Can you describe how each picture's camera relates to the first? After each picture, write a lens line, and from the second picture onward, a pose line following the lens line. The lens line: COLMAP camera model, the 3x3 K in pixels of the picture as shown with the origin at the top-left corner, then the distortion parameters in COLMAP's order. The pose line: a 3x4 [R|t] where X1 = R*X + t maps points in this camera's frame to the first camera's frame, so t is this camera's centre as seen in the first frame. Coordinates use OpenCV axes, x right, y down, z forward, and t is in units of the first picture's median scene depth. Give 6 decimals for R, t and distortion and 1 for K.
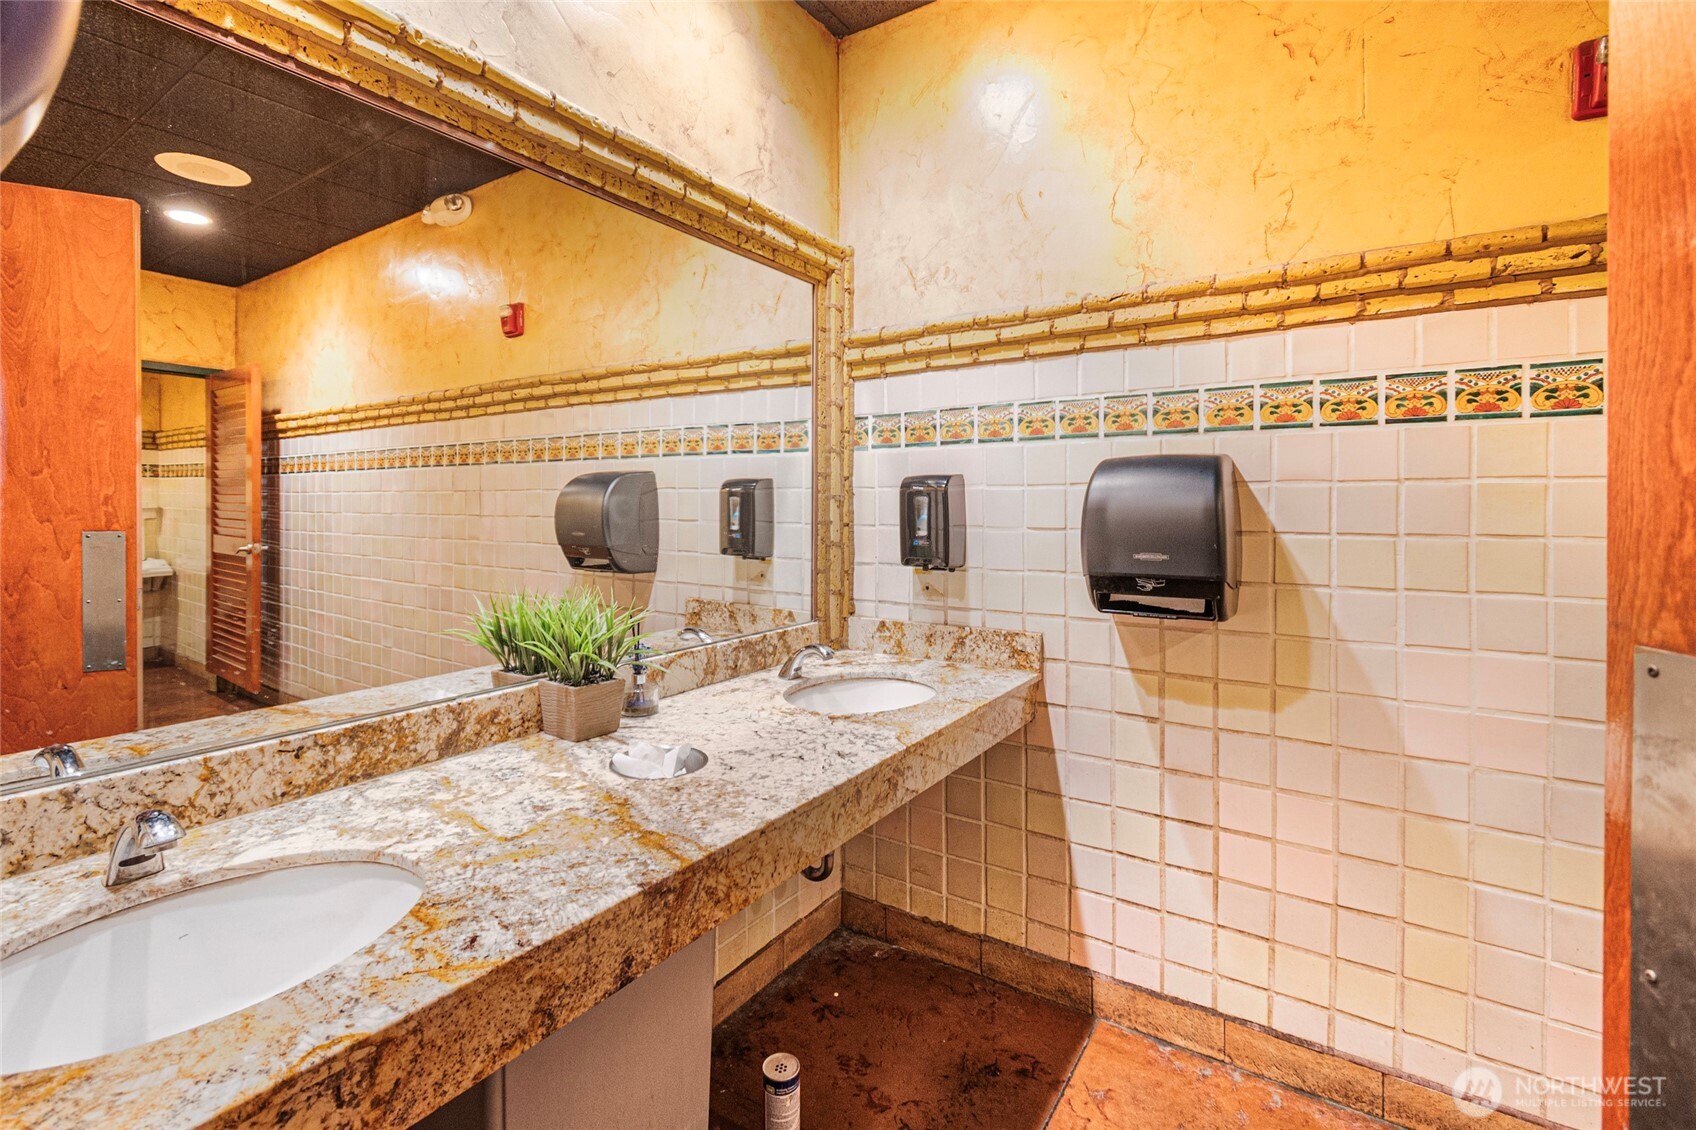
lens RADIAL K [[768.7, 0, 841.4], [0, 768.7, 512.2], [0, 0, 1]] dist [-0.002648, -0.000290]
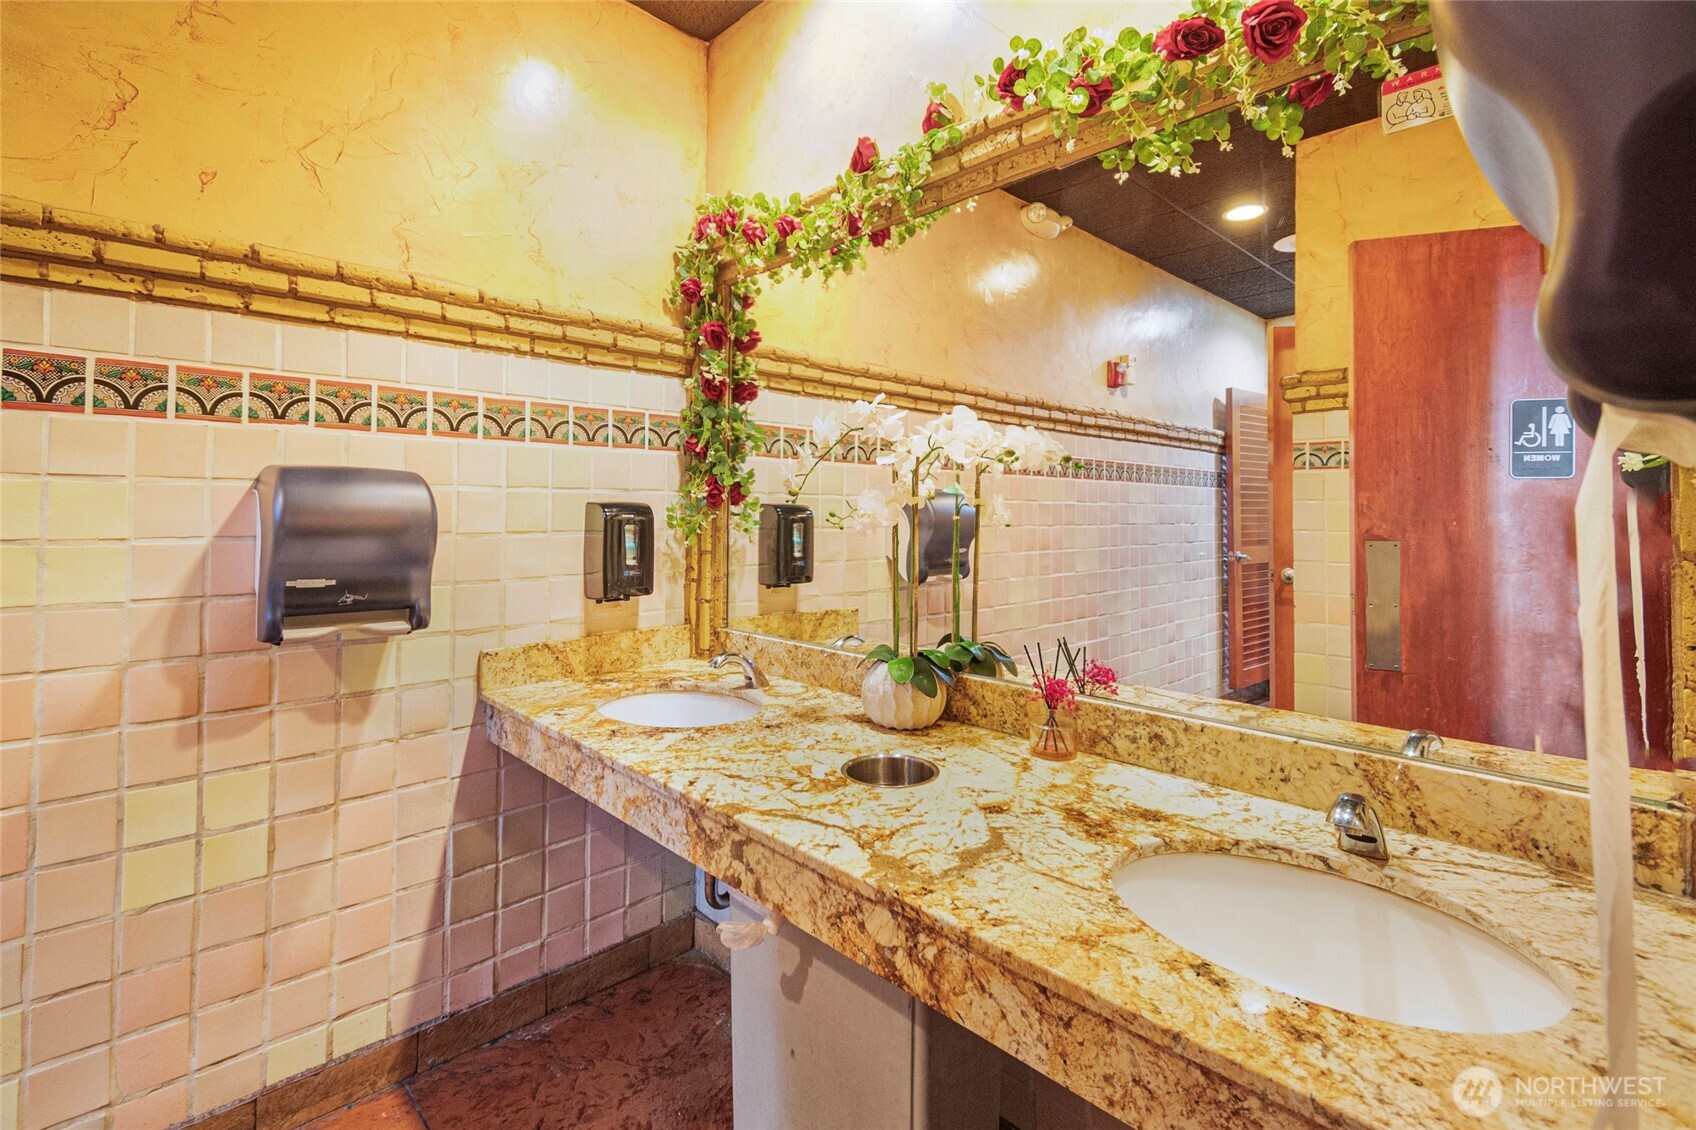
lens RADIAL K [[768.7, 0, 841.4], [0, 768.7, 512.2], [0, 0, 1]] dist [-0.002648, -0.000290]
pose [[0.217481, 0.003051, 0.976060, -0.506521], [-0.003549, 0.999991, -0.002335, -0.002547], [-0.976058, -0.002957, 0.217490, 0.339064]]
